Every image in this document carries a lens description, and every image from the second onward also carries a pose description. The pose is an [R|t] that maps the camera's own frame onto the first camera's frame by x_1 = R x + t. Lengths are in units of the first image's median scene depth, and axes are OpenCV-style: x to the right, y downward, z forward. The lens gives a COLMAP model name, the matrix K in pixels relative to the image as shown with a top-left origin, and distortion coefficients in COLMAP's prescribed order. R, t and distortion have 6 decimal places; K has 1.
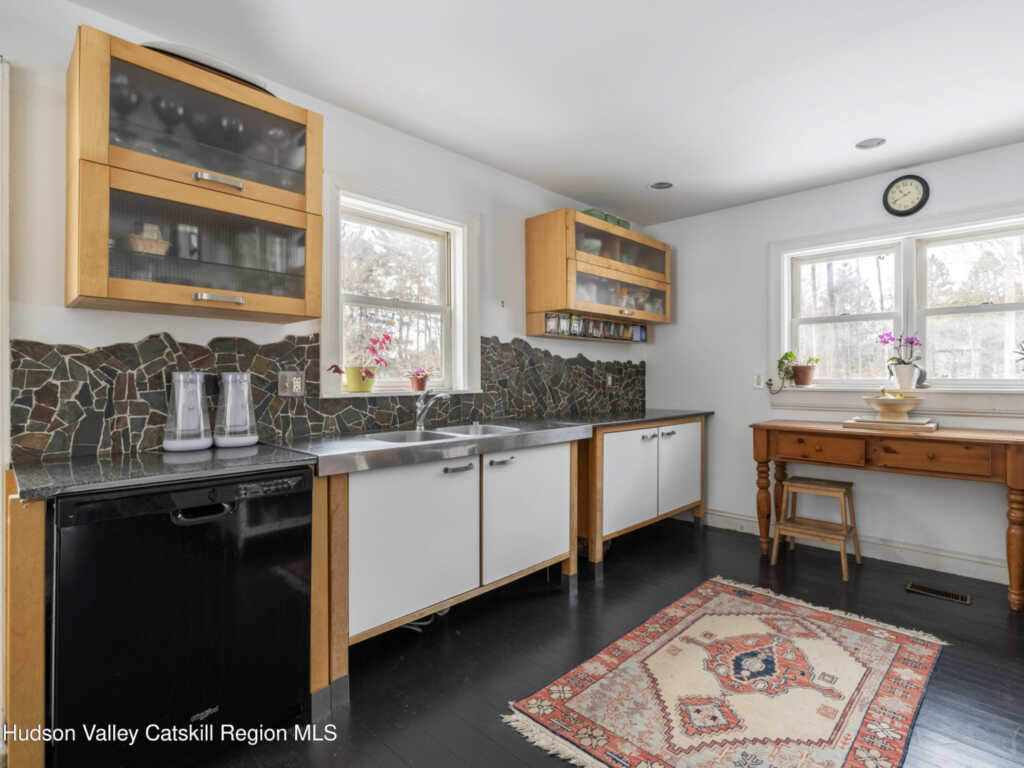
lens RADIAL K [[512.7, 0, 573.1], [0, 512.7, 377.9], [0, 0, 1]] dist [-0.013372, 0.007489]
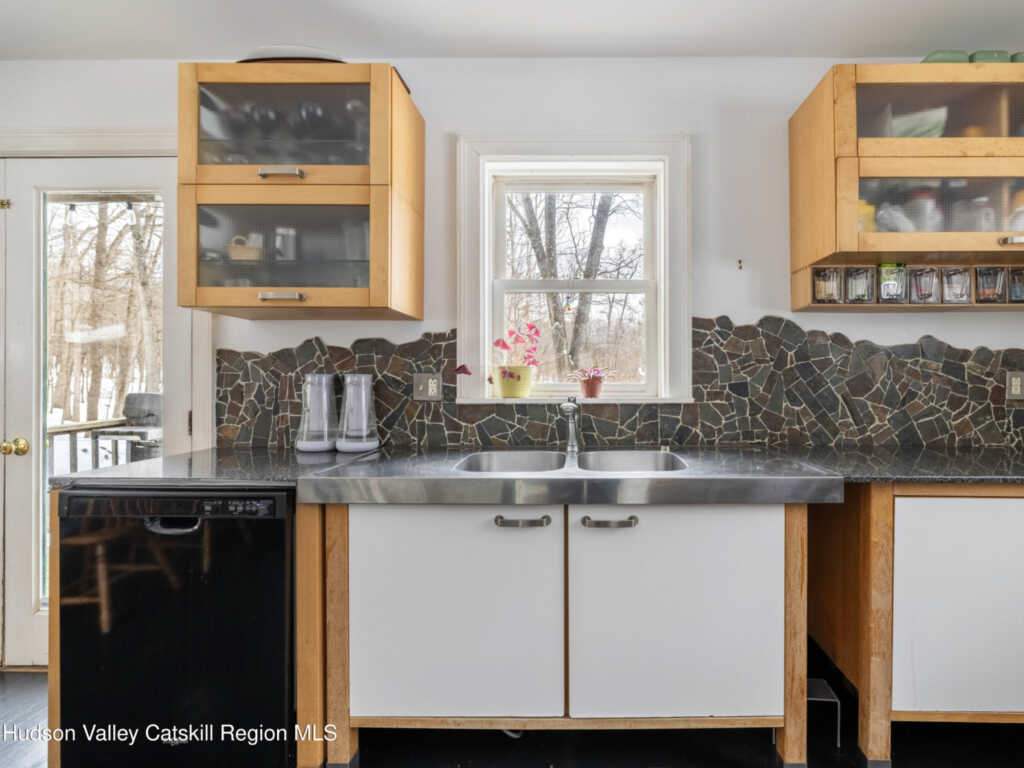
lens RADIAL K [[512.7, 0, 573.1], [0, 512.7, 377.9], [0, 0, 1]] dist [-0.013372, 0.007489]
pose [[0.653987, -0.002001, -0.756503, 0.224579], [-0.001172, 0.999993, -0.003658, -0.000442], [0.756504, 0.003278, 0.653980, 0.461646]]
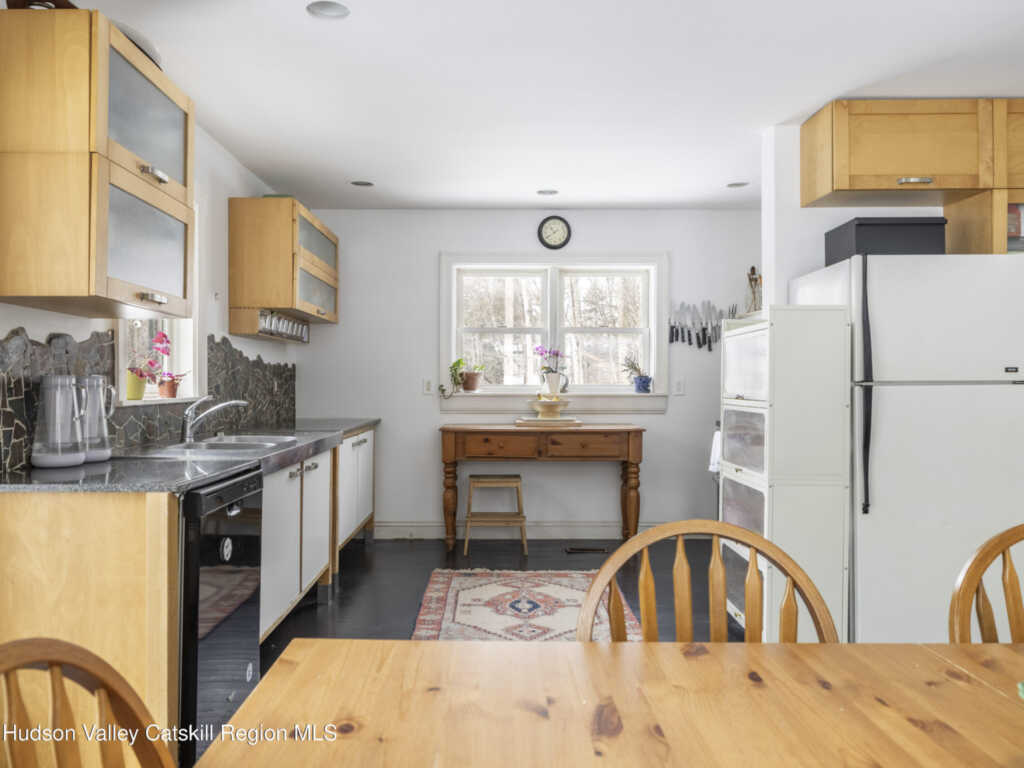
lens RADIAL K [[761.0, 0, 475.9], [0, 761.0, 383.5], [0, 0, 1]] dist [0.001388, 0.001113]
pose [[0.768660, 0.002426, 0.639653, -0.665460], [-0.002639, 0.999996, -0.000621, 0.000781], [-0.639652, -0.001211, 0.768664, -0.274317]]
